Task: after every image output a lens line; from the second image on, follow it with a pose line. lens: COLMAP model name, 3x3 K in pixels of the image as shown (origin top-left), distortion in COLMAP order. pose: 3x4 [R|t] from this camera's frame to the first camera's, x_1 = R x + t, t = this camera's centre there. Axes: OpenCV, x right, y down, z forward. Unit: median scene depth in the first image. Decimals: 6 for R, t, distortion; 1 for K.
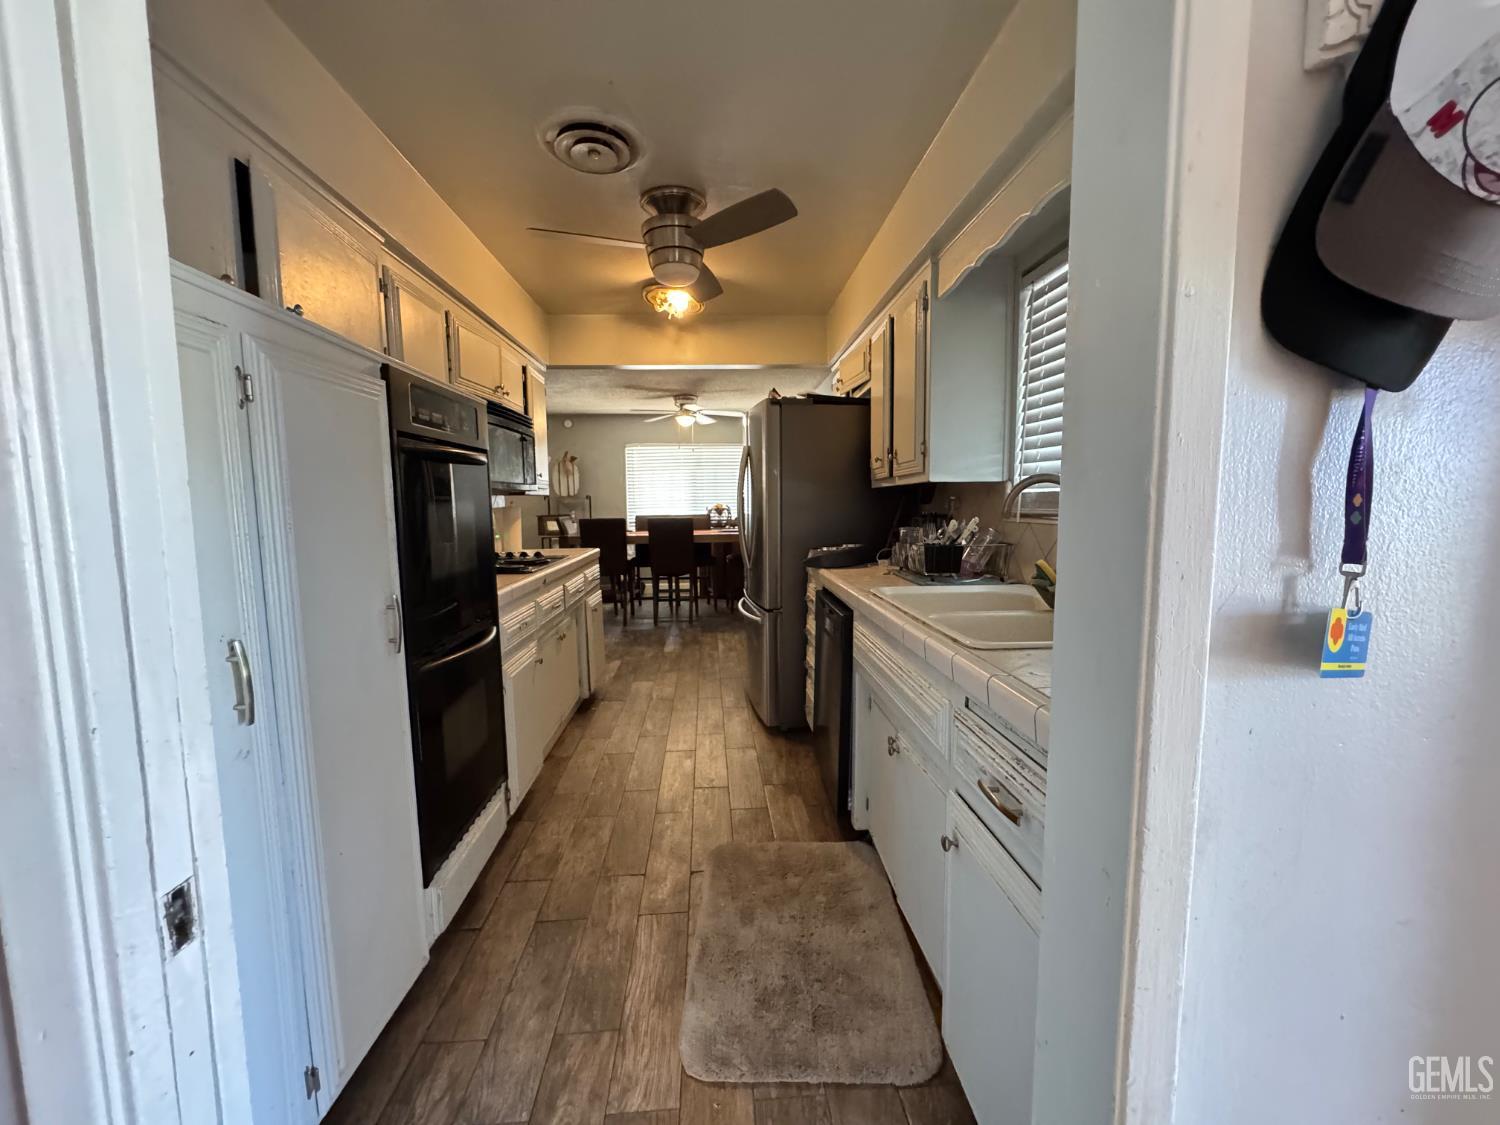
lens RADIAL K [[599.5, 0, 748.1], [0, 599.5, 561.3], [0, 0, 1]] dist [-0.003572, 0.000412]
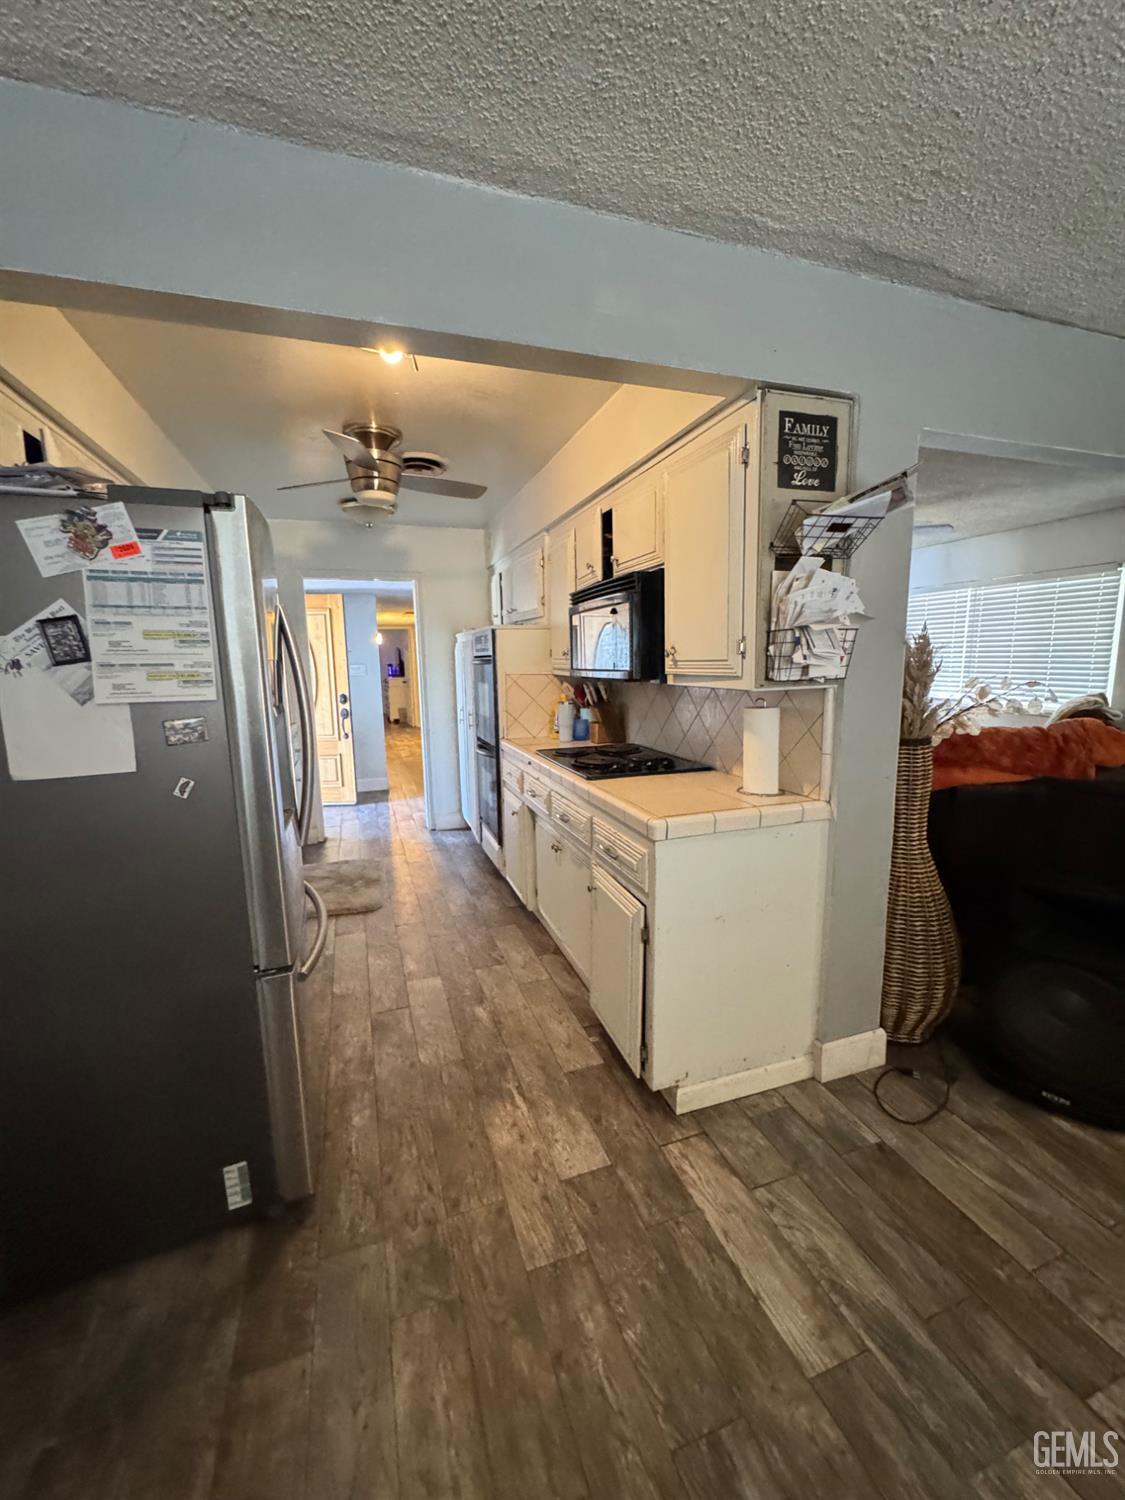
lens RADIAL K [[599.5, 0, 565.0], [0, 599.5, 748.3], [0, 0, 1]] dist [-0.003572, 0.000412]
pose [[-0.962674, 0.068397, -0.261877, -0.183227], [0.001158, 0.968576, 0.248715, -0.406670], [0.270659, 0.239128, -0.932503, 3.117142]]
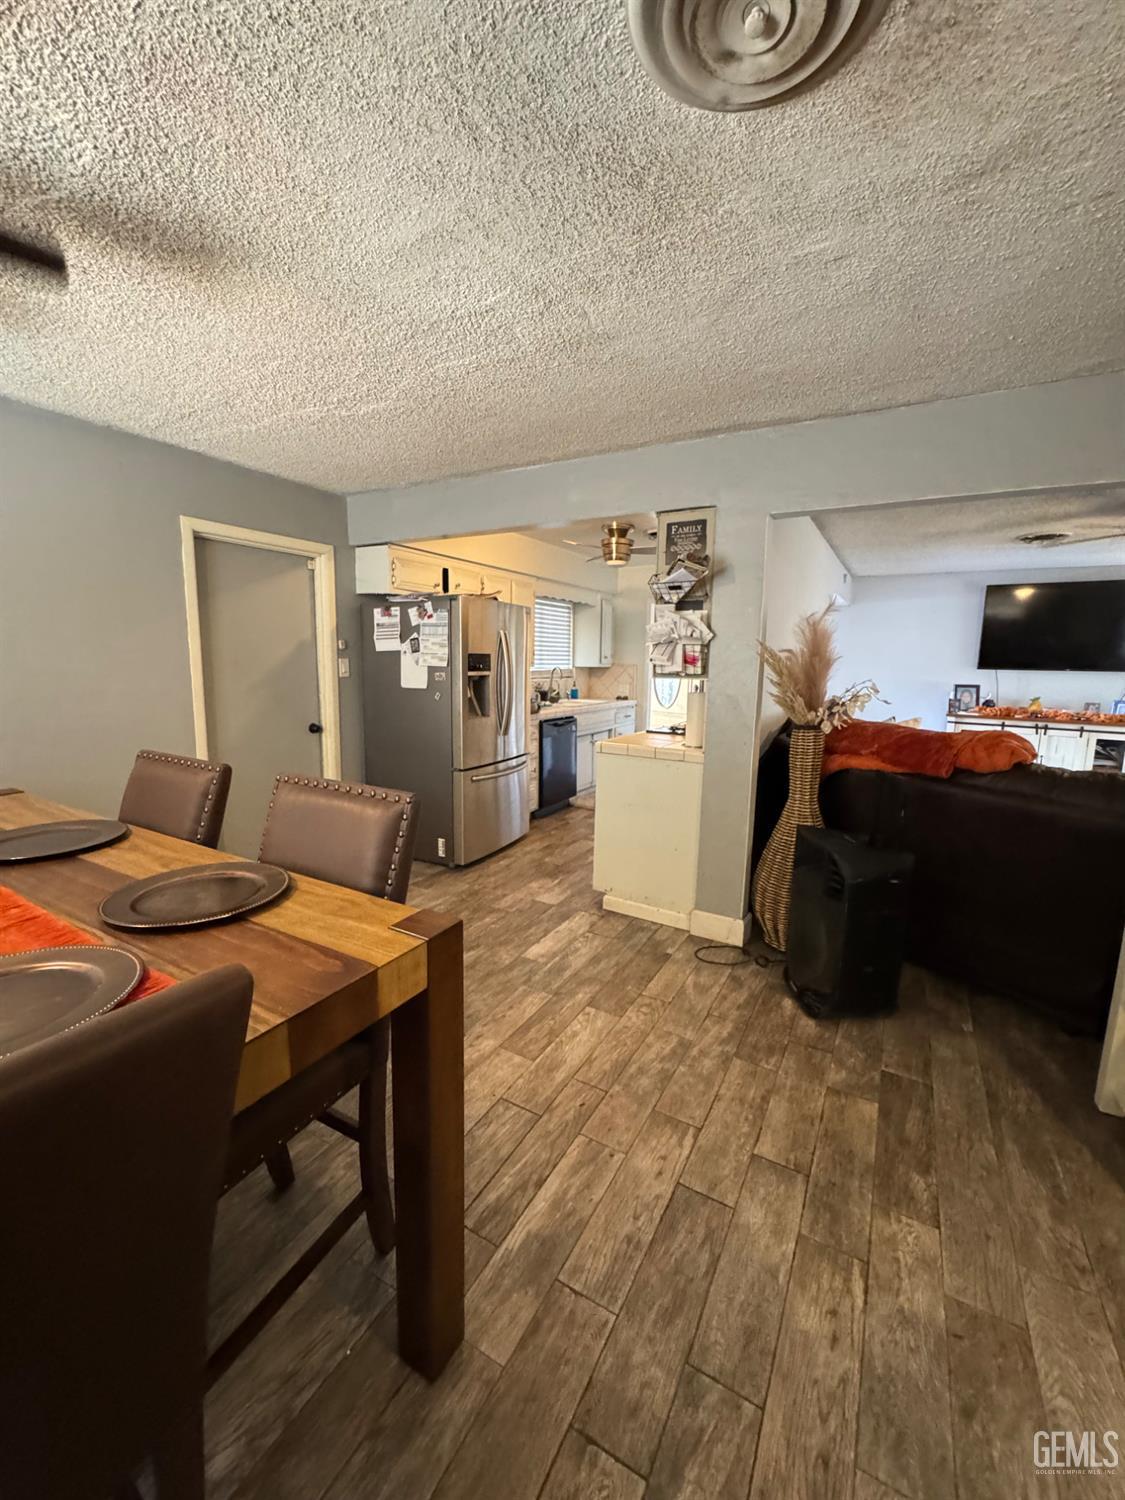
lens RADIAL K [[599.9, 0, 567.5], [0, 599.9, 748.9], [0, 0, 1]] dist [-0.001927, 0.000071]
pose [[-0.840265, -0.087233, 0.535113, -1.506995], [0.042991, 0.973144, 0.226147, -0.460260], [-0.540470, 0.213028, -0.813948, 3.870938]]
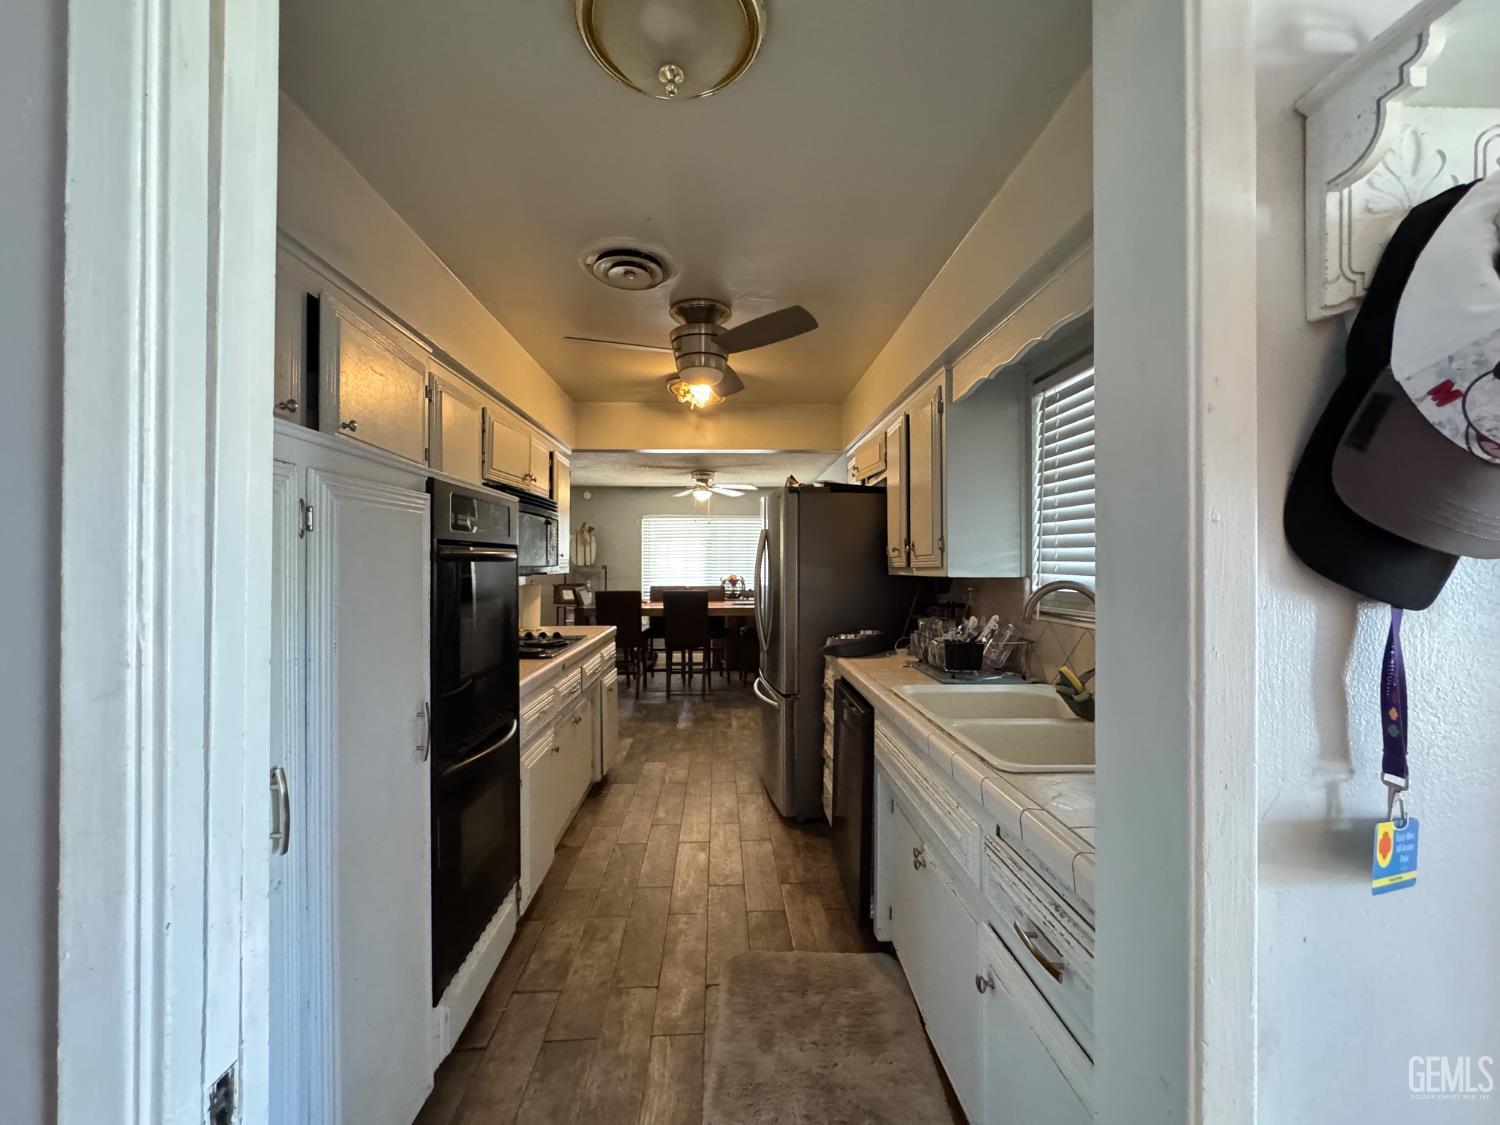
lens RADIAL K [[599.5, 0, 748.1], [0, 599.5, 561.3], [0, 0, 1]] dist [-0.003572, 0.000412]
pose [[0.999768, 0.010735, -0.018667, -0.021228], [-0.012606, 0.994578, -0.103224, -0.065906], [0.017458, 0.103436, 0.994483, -0.019730]]
